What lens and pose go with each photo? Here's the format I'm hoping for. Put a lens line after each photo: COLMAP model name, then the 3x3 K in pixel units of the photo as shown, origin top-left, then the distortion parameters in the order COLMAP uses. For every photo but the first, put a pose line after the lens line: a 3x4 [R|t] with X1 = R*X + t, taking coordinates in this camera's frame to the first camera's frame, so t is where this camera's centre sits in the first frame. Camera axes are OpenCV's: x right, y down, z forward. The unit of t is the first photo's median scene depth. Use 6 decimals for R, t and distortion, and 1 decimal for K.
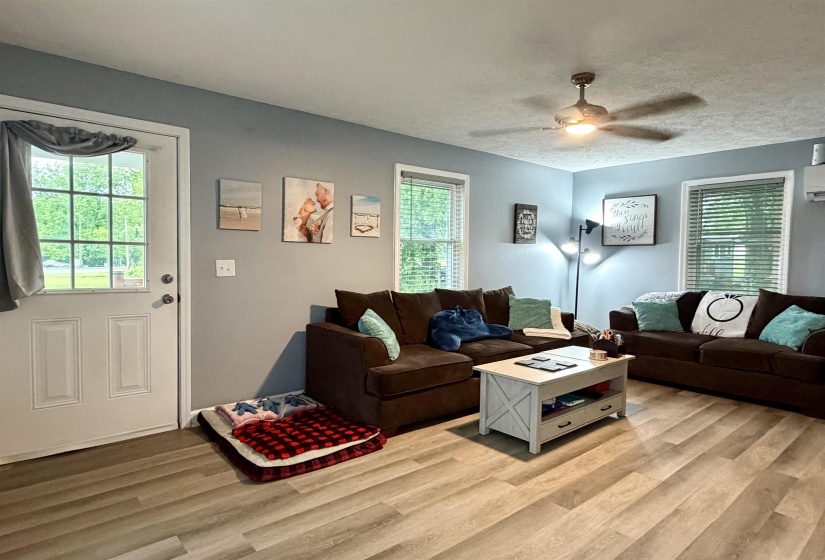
lens RADIAL K [[485.0, 0, 409.8], [0, 485.0, 283.5], [0, 0, 1]] dist [0.000077, -0.001001]
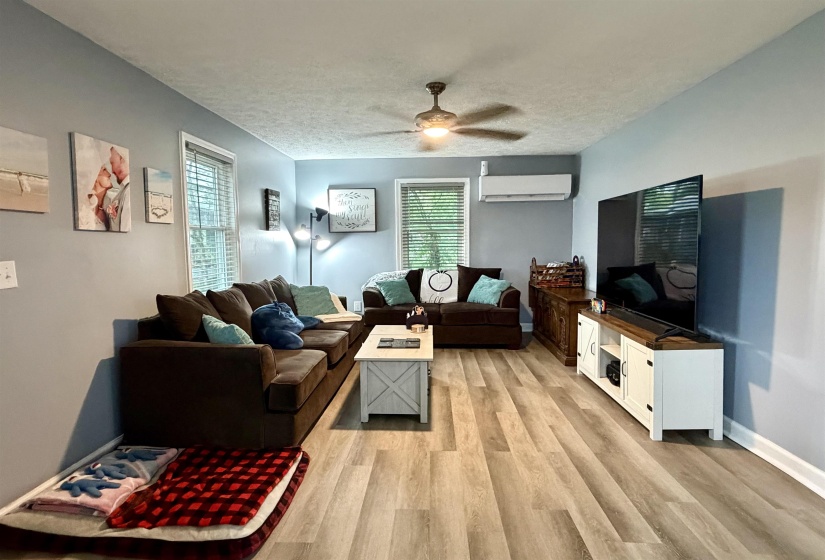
lens RADIAL K [[485.0, 0, 409.8], [0, 485.0, 283.5], [0, 0, 1]] dist [0.000077, -0.001001]
pose [[0.686626, -0.079023, 0.722703, -0.408572], [0.055296, 0.996872, 0.056466, -0.023916], [-0.724905, 0.001192, 0.688848, 0.195727]]
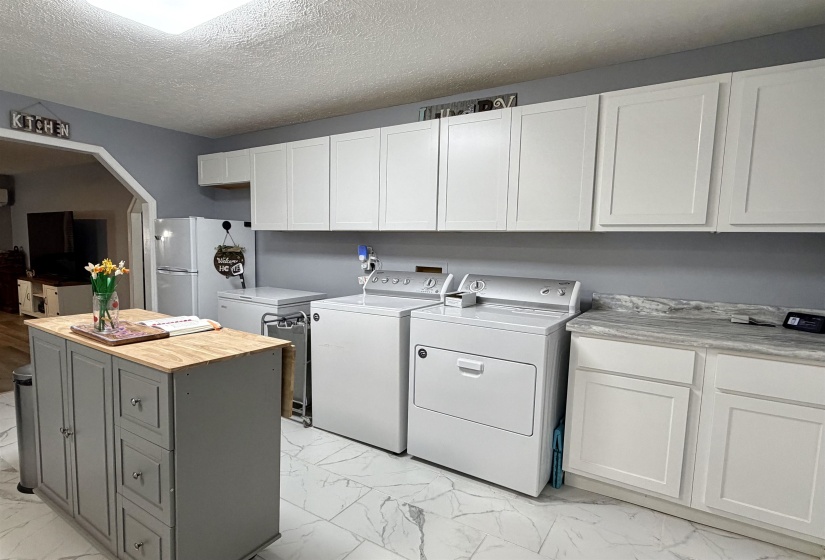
lens RADIAL K [[437.3, 0, 407.1], [0, 437.3, 290.5], [0, 0, 1]] dist [-0.000116, 0.000024]
pose [[-0.273352, -0.117136, 0.954755, -1.383860], [0.016898, 0.991820, 0.126521, -0.016528], [-0.961766, 0.050719, -0.269136, -0.314129]]
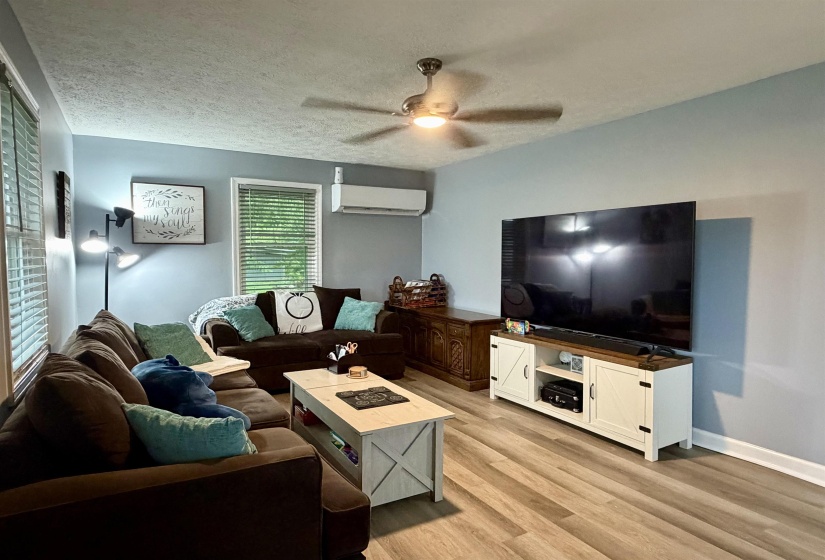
lens RADIAL K [[485.0, 0, 409.8], [0, 485.0, 283.5], [0, 0, 1]] dist [0.000077, -0.001001]
pose [[0.188068, -0.066706, 0.979888, -0.413452], [0.050955, 0.997010, 0.058092, -0.056535], [-0.980833, 0.039005, 0.190904, 0.657418]]
